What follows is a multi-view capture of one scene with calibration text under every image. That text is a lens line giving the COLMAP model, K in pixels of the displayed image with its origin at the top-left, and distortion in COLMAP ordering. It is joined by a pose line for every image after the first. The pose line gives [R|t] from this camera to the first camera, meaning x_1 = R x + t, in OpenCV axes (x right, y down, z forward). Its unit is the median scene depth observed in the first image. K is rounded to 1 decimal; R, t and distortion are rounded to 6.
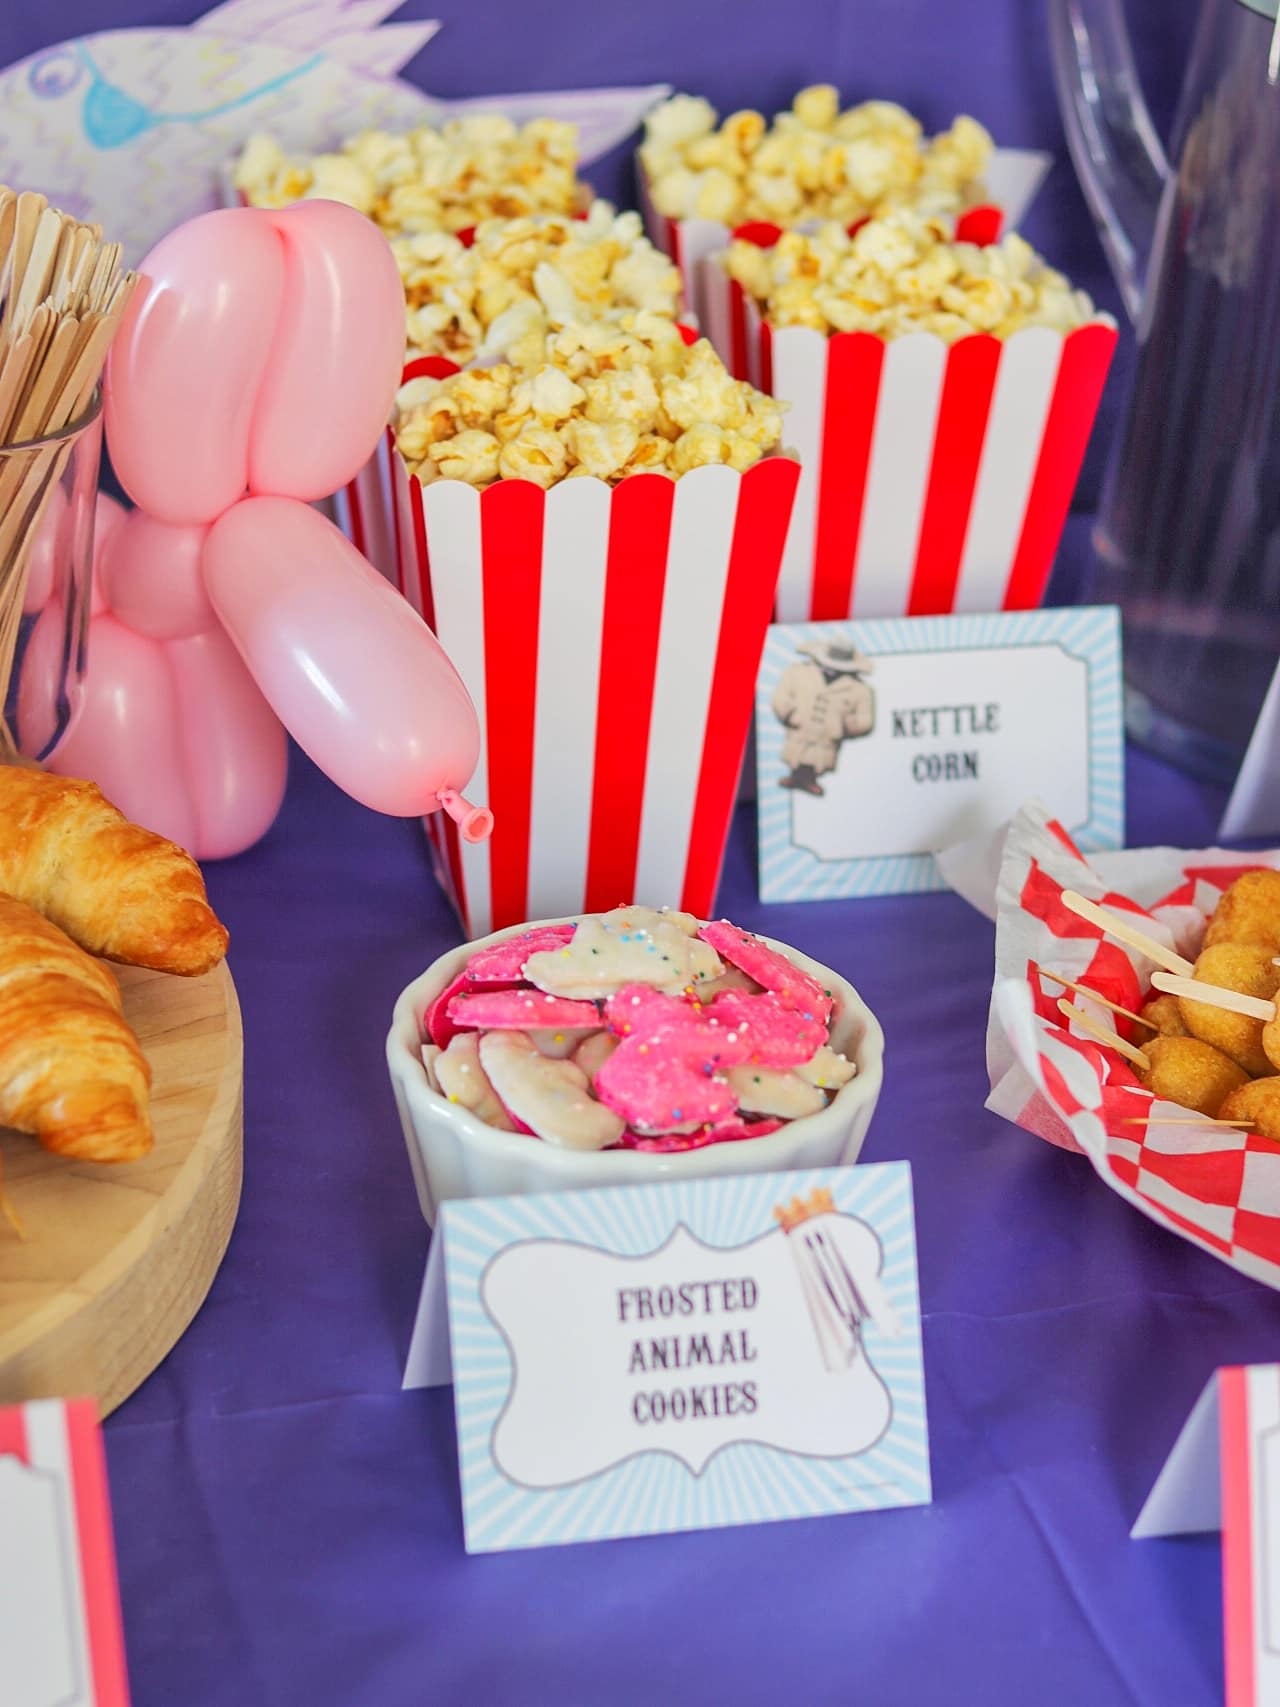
lens RADIAL K [[4723.6, 0, 640.0], [0, 4723.6, 853.5], [0, 0, 1]] dist [-0.200098, 0.265678]
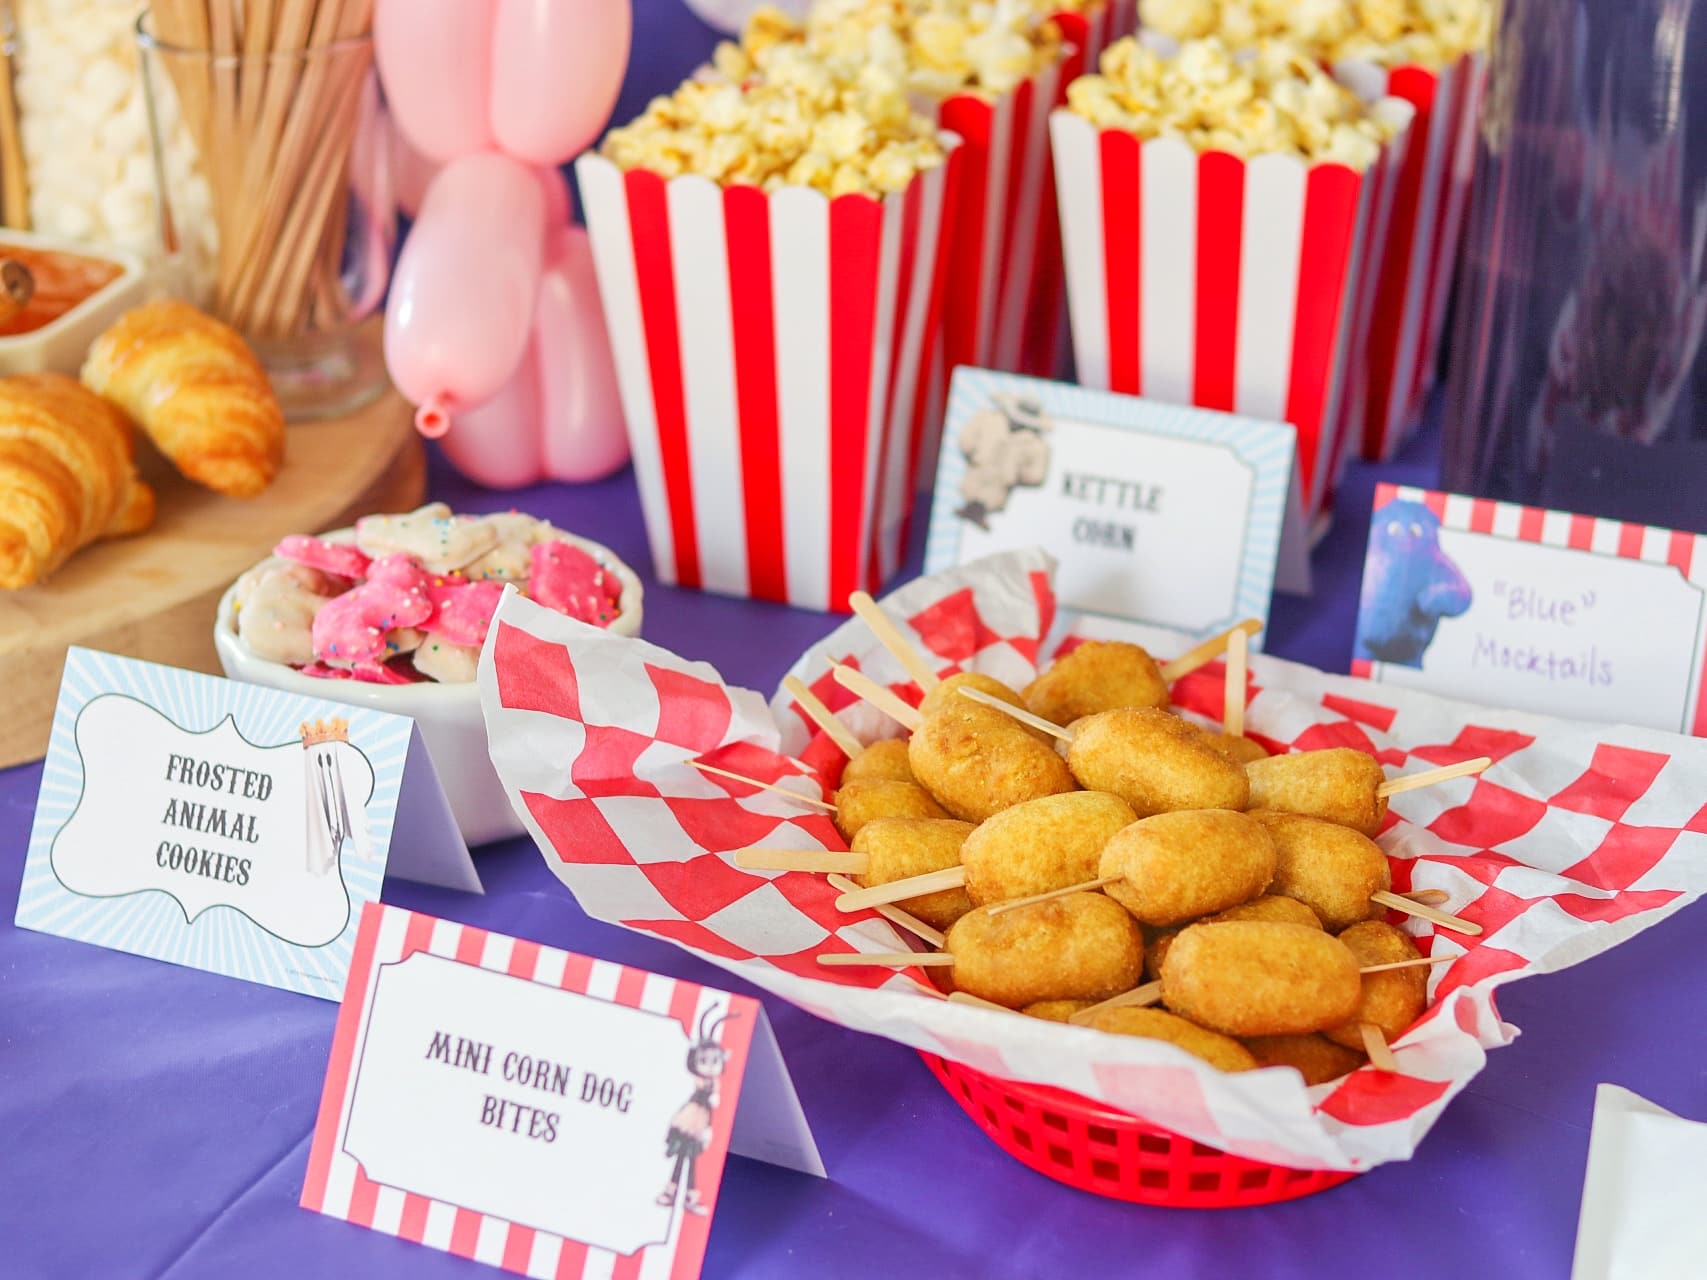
lens RADIAL K [[4723.6, 0, 853.5], [0, 4723.6, 640.0], [0, 0, 1]] dist [-0.200098, 0.265678]
pose [[0.771591, 0.214117, -0.599000, 0.825418], [-0.249190, 0.968130, 0.025074, -0.009404], [0.585279, 0.129918, 0.800356, 0.127842]]
